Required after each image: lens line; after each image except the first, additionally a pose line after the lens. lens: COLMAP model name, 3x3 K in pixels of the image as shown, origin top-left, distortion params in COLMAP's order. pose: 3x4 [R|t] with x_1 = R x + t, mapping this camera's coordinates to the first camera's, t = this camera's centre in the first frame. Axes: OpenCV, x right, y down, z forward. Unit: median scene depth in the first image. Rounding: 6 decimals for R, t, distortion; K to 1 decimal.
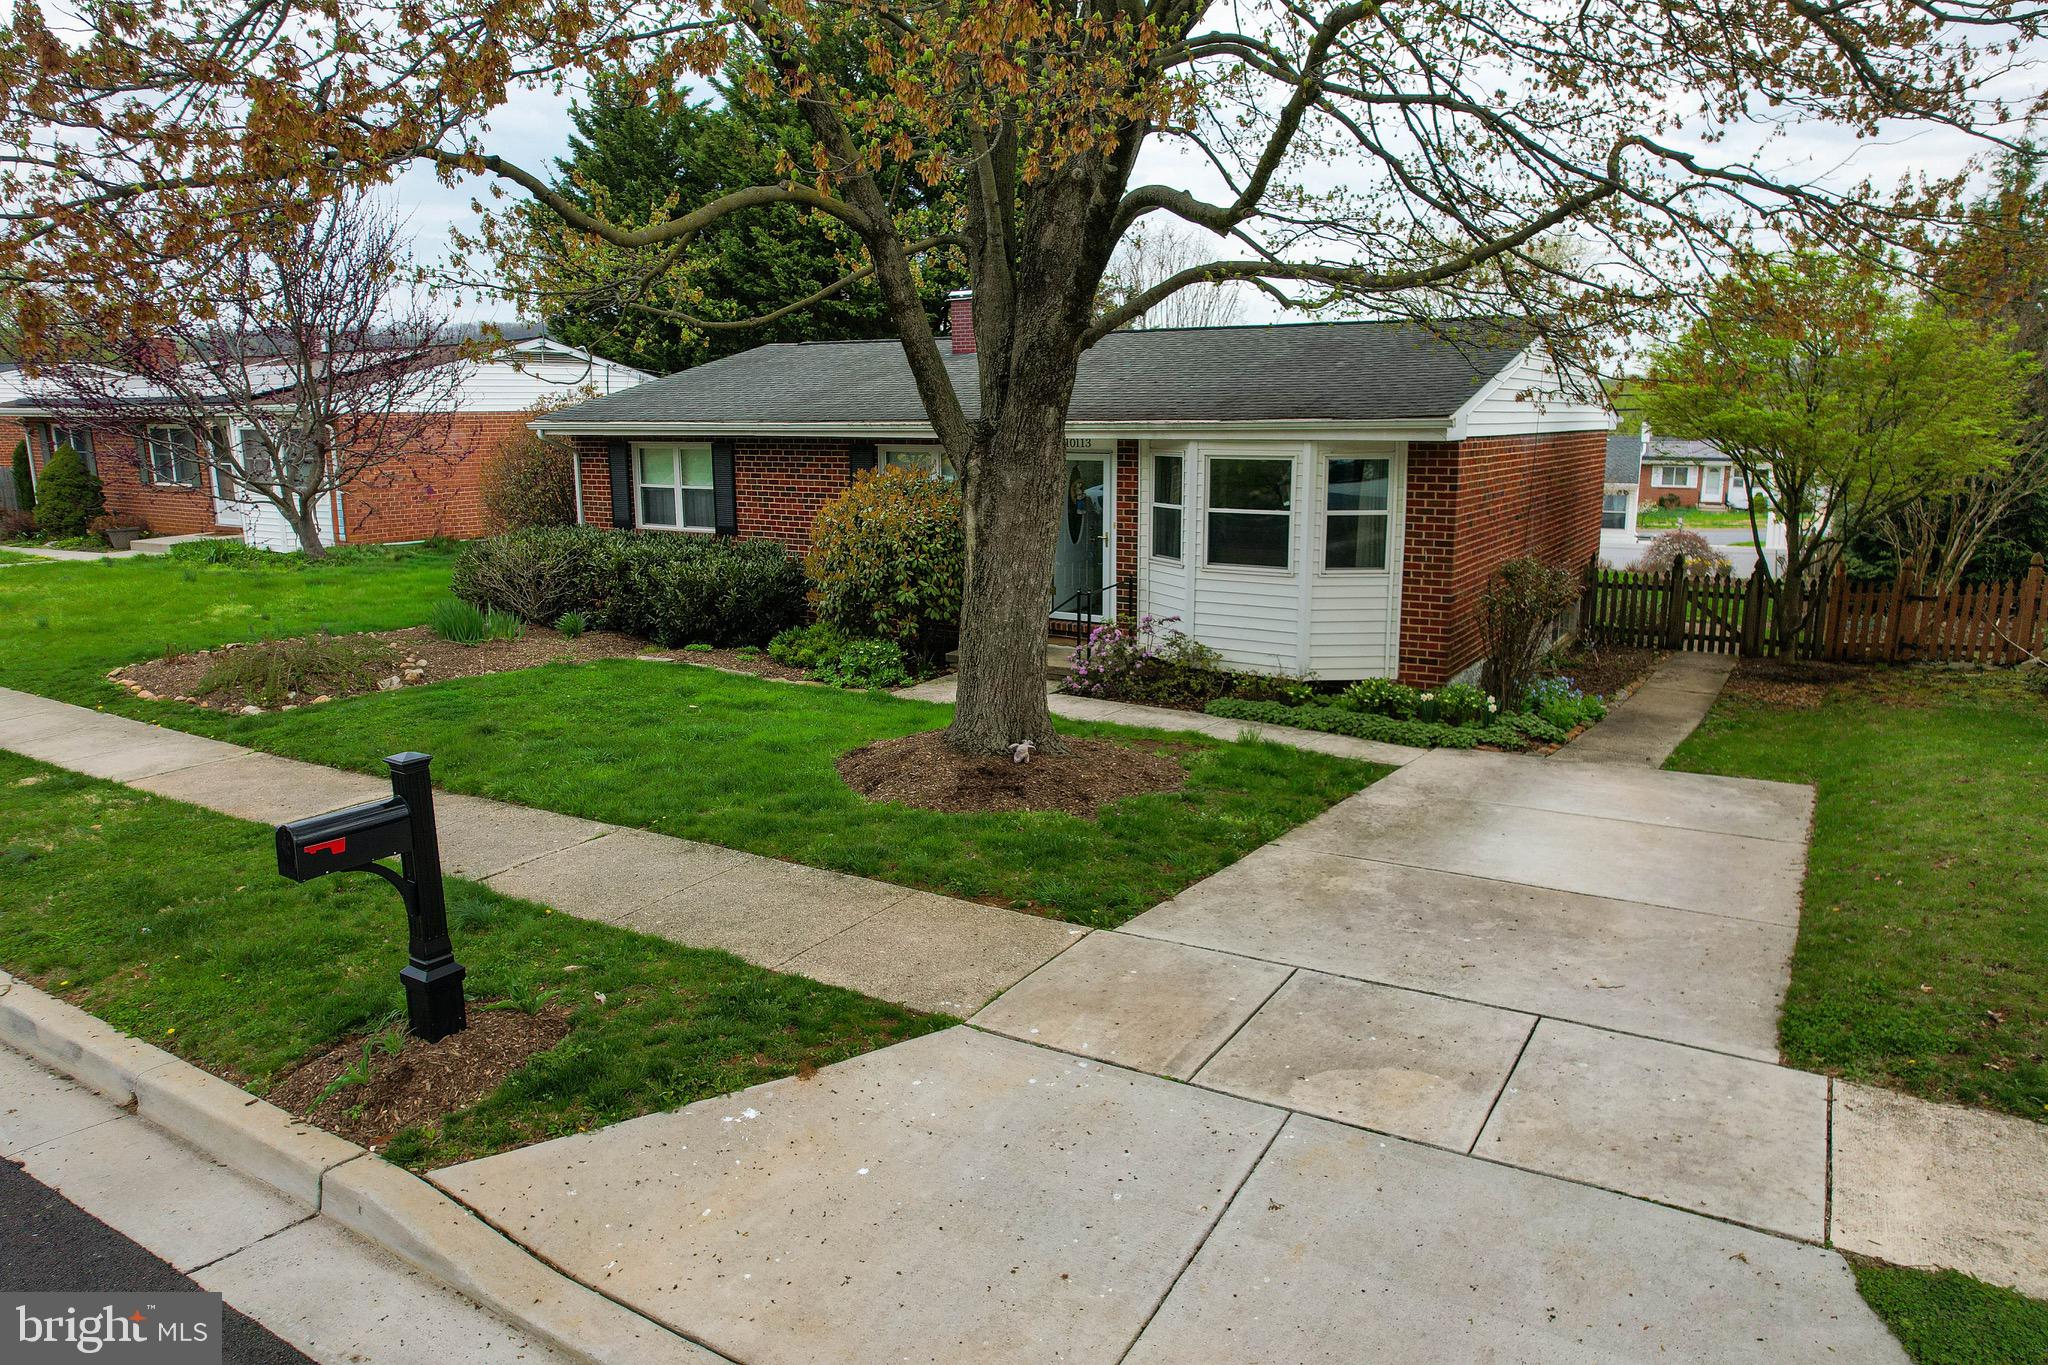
lens RADIAL K [[1326.3, 0, 1024.0], [0, 1326.3, 682.5], [0, 0, 1]] dist [-0.055178, -0.000575]
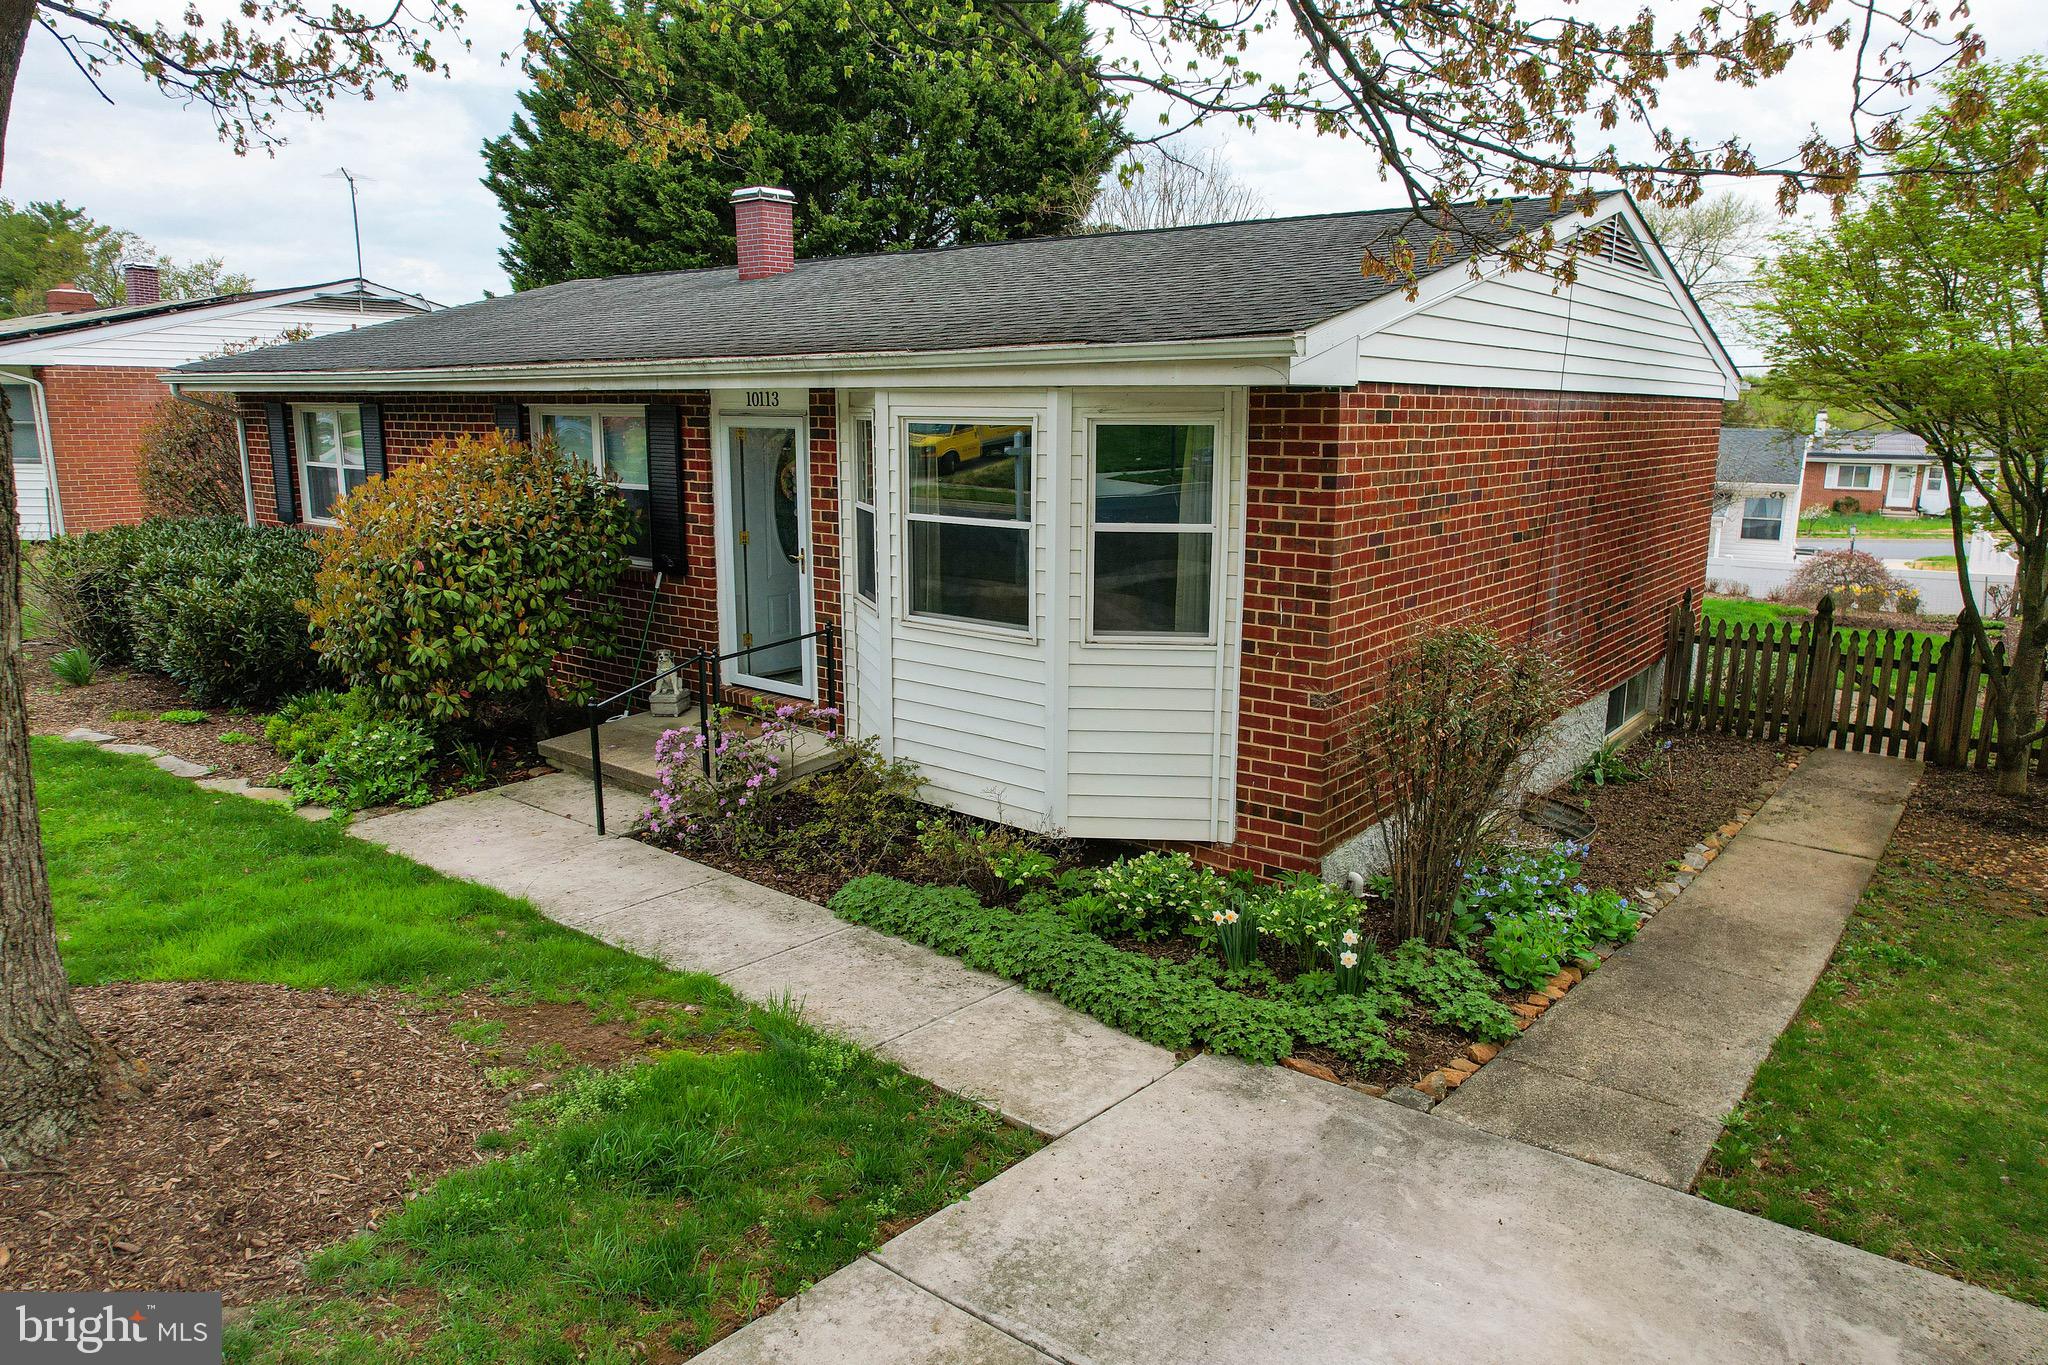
lens RADIAL K [[1296.8, 0, 1055.7], [0, 1296.8, 677.0], [0, 0, 1]] dist [-0.078320, 0.073142]
pose [[0.994558, 0.032696, -0.098918, 0.250479], [-0.031887, 0.999444, 0.009745, -0.068869], [0.099182, -0.006538, 0.995048, 0.457445]]
